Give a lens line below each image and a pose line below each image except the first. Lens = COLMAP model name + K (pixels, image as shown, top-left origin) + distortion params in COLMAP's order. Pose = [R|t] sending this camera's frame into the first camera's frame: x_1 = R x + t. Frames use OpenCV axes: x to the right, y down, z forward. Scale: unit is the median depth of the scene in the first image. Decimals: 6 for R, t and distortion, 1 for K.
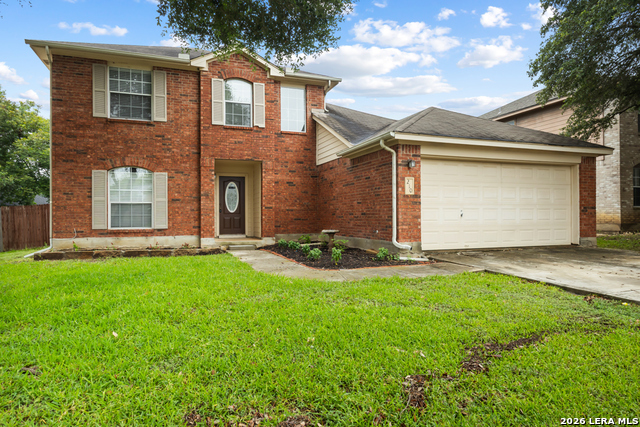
lens RADIAL K [[387.0, 0, 315.5], [0, 387.0, 213.0], [0, 0, 1]] dist [-0.006270, -0.000174]
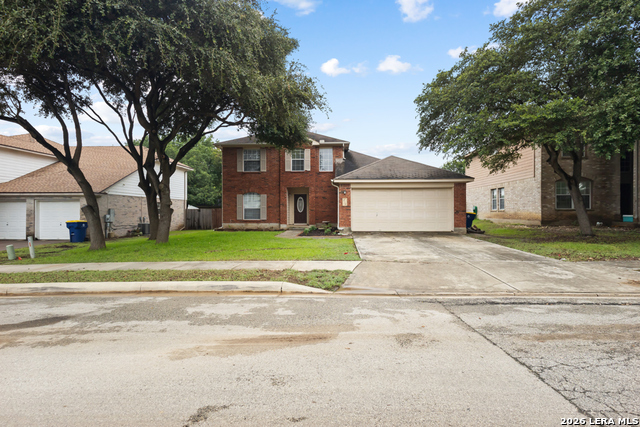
lens RADIAL K [[317.1, 0, 321.3], [0, 317.1, 211.4], [0, 0, 1]] dist [0.001297, -0.000032]
pose [[0.921948, 0.001851, -0.387309, 0.633056], [0.001277, 0.999969, 0.007819, -0.022911], [0.387312, -0.007704, 0.921917, -0.575675]]
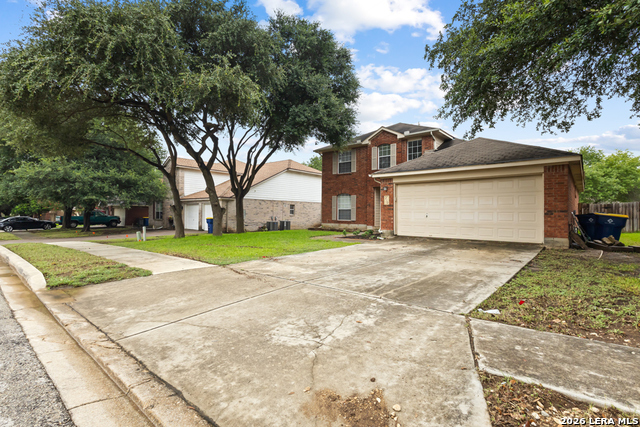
lens RADIAL K [[298.1, 0, 323.1], [0, 298.1, 214.0], [0, 0, 1]] dist [-0.000949, 0.000518]
pose [[0.490466, 0.007115, -0.871431, 1.039361], [-0.004285, 0.999974, 0.005753, -0.007317], [0.871450, 0.000912, 0.490484, 0.006680]]
